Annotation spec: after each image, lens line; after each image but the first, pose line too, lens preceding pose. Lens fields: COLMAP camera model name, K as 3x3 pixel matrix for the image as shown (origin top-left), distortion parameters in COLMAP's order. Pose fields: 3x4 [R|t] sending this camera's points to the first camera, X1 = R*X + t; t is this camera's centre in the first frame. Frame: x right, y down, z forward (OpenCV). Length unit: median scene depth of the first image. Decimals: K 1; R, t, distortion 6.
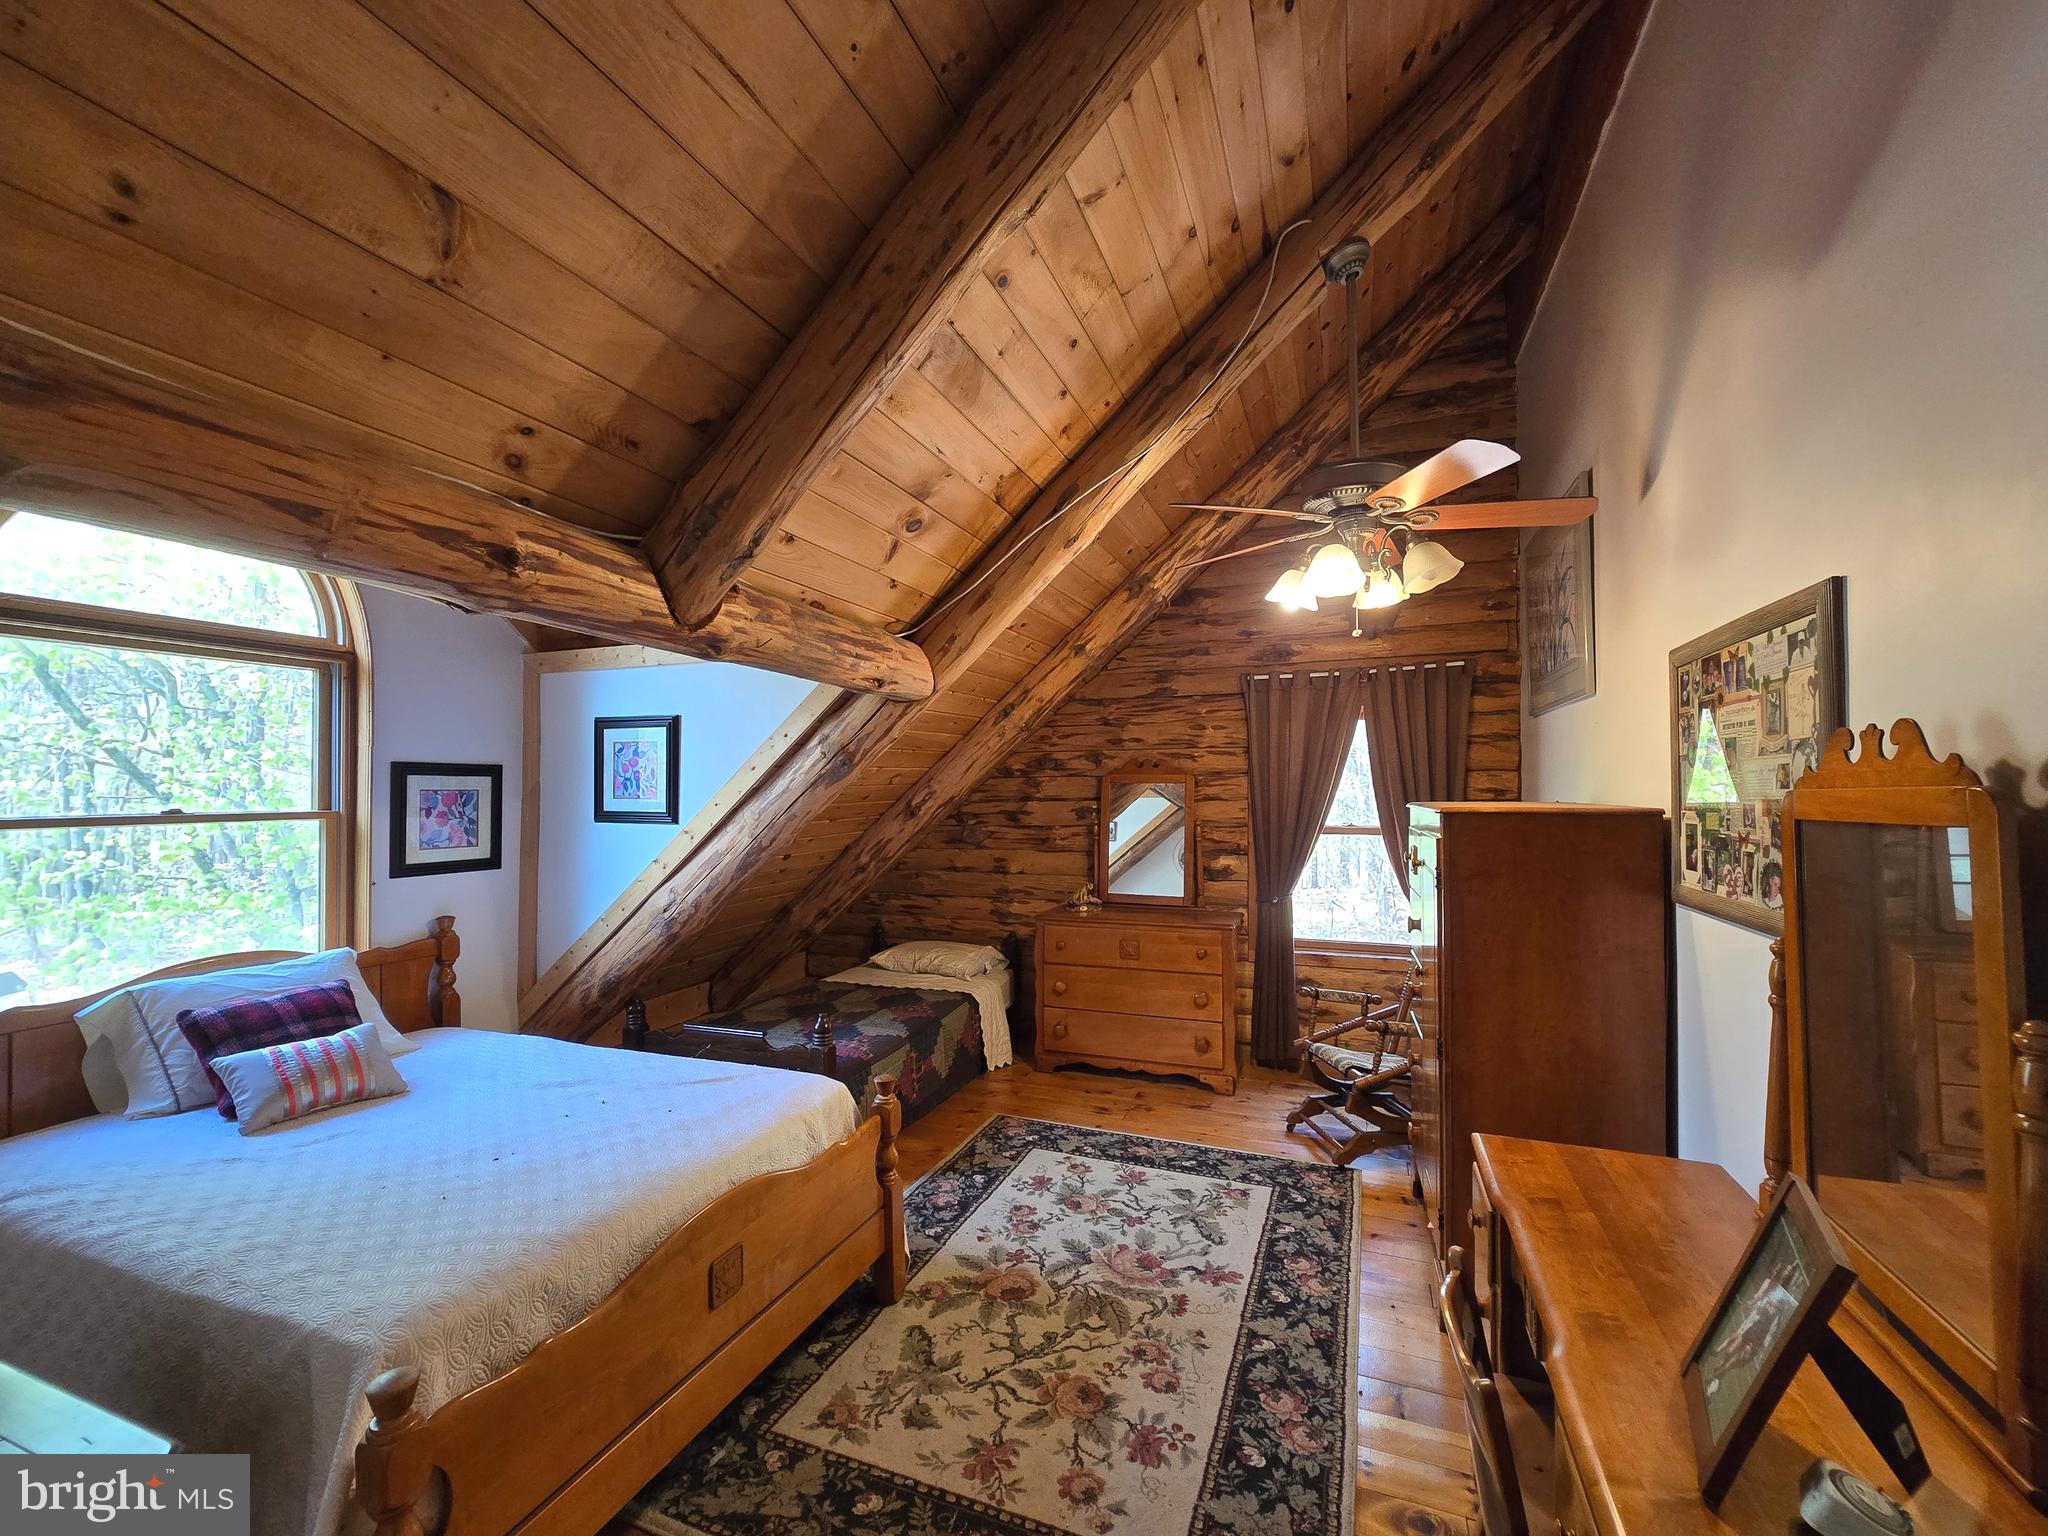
lens RADIAL K [[837.9, 0, 1018.4], [0, 837.9, 782.5], [0, 0, 1]] dist [-0.003758, 0.000301]
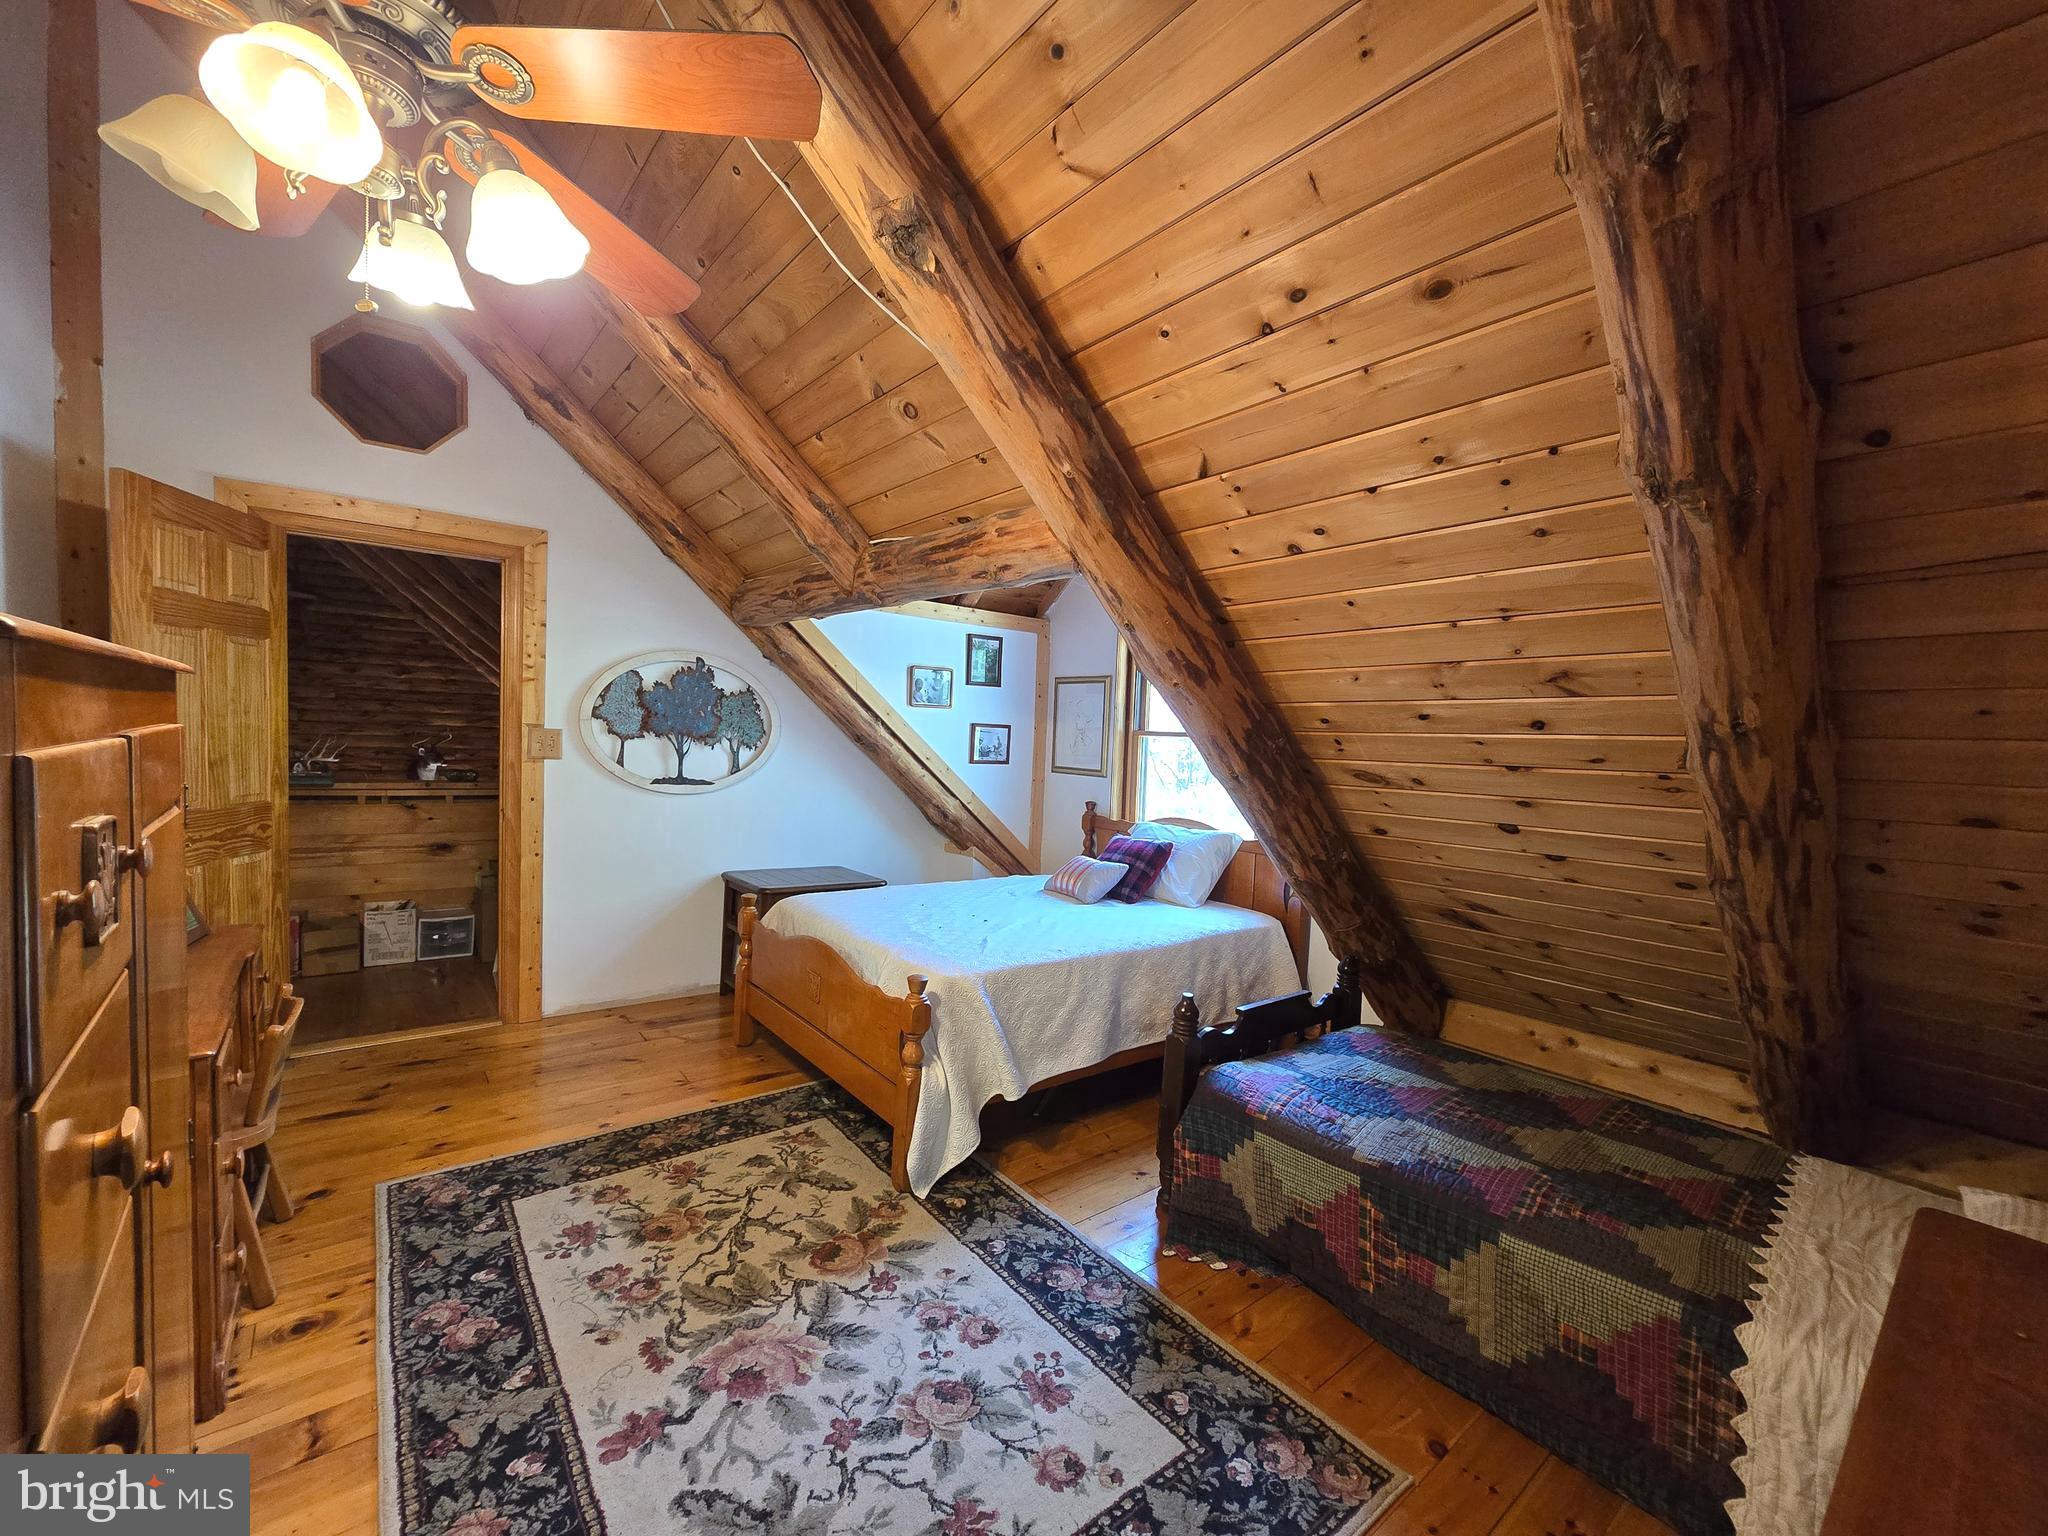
lens RADIAL K [[836.9, 0, 1019.1], [0, 836.9, 782.6], [0, 0, 1]] dist [0.000564, -0.004493]
pose [[-0.492463, 0.034237, -0.869660, 0.585567], [-0.037368, 0.997473, 0.060429, 0.046978], [0.869531, 0.062257, -0.489939, 1.424409]]
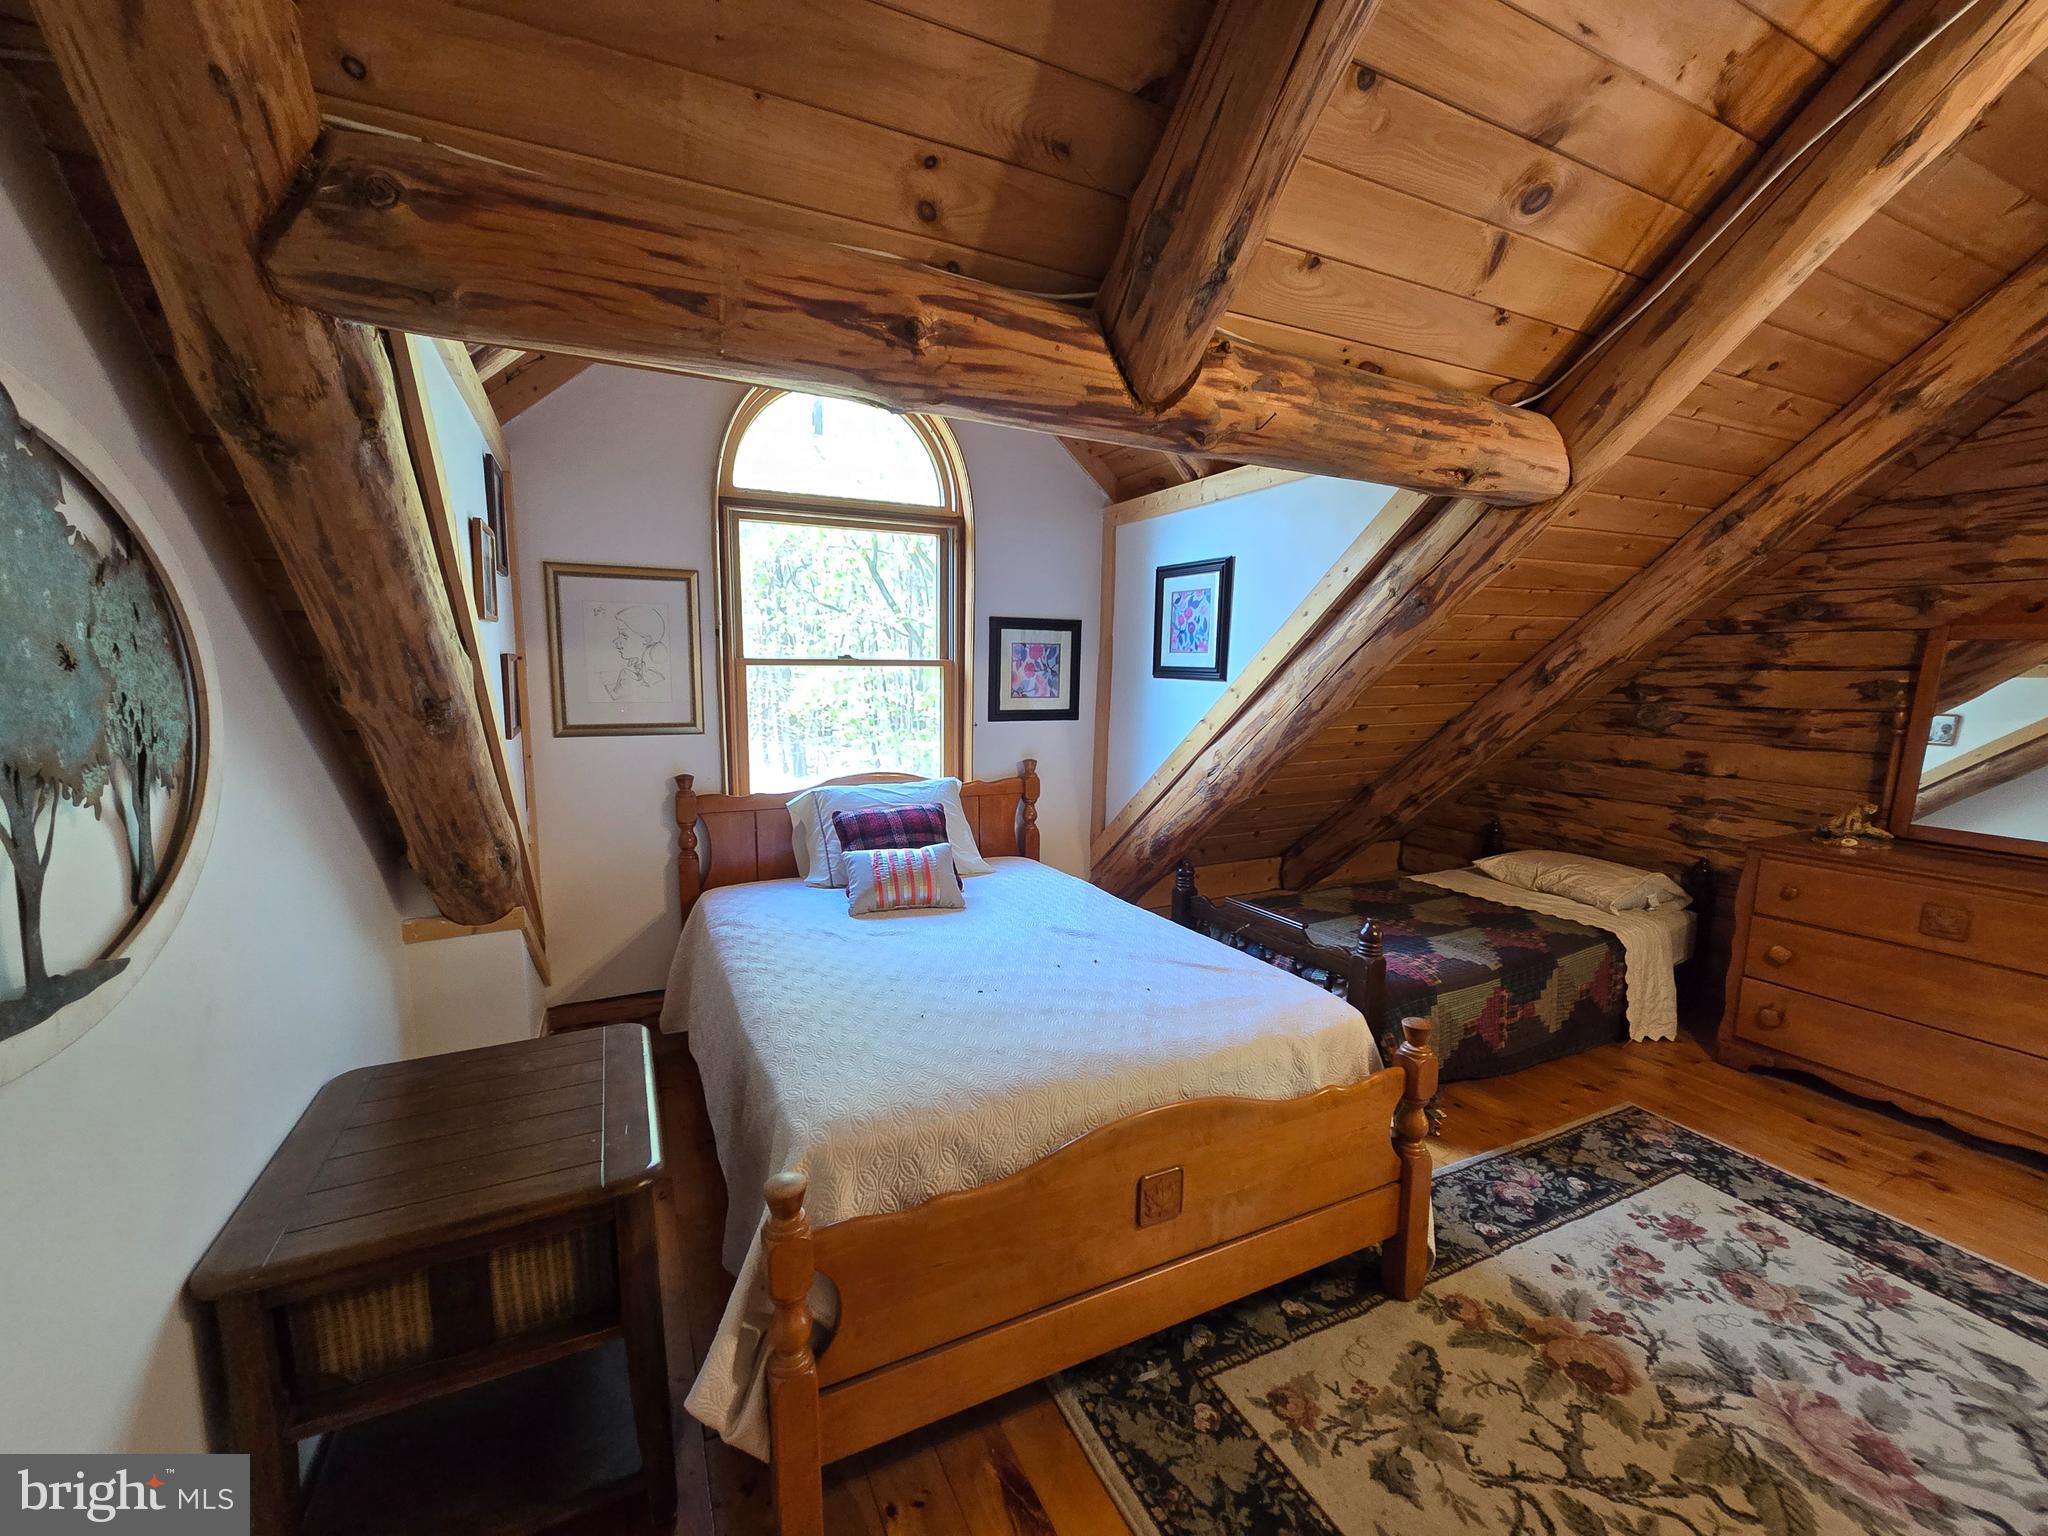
lens RADIAL K [[837.9, 0, 1018.4], [0, 837.9, 782.5], [0, 0, 1]] dist [-0.003758, 0.000301]
pose [[0.740890, 0.107208, -0.663015, 0.043658], [-0.008655, 0.988620, 0.150186, 0.029382], [0.671571, -0.105533, 0.733386, 0.212559]]
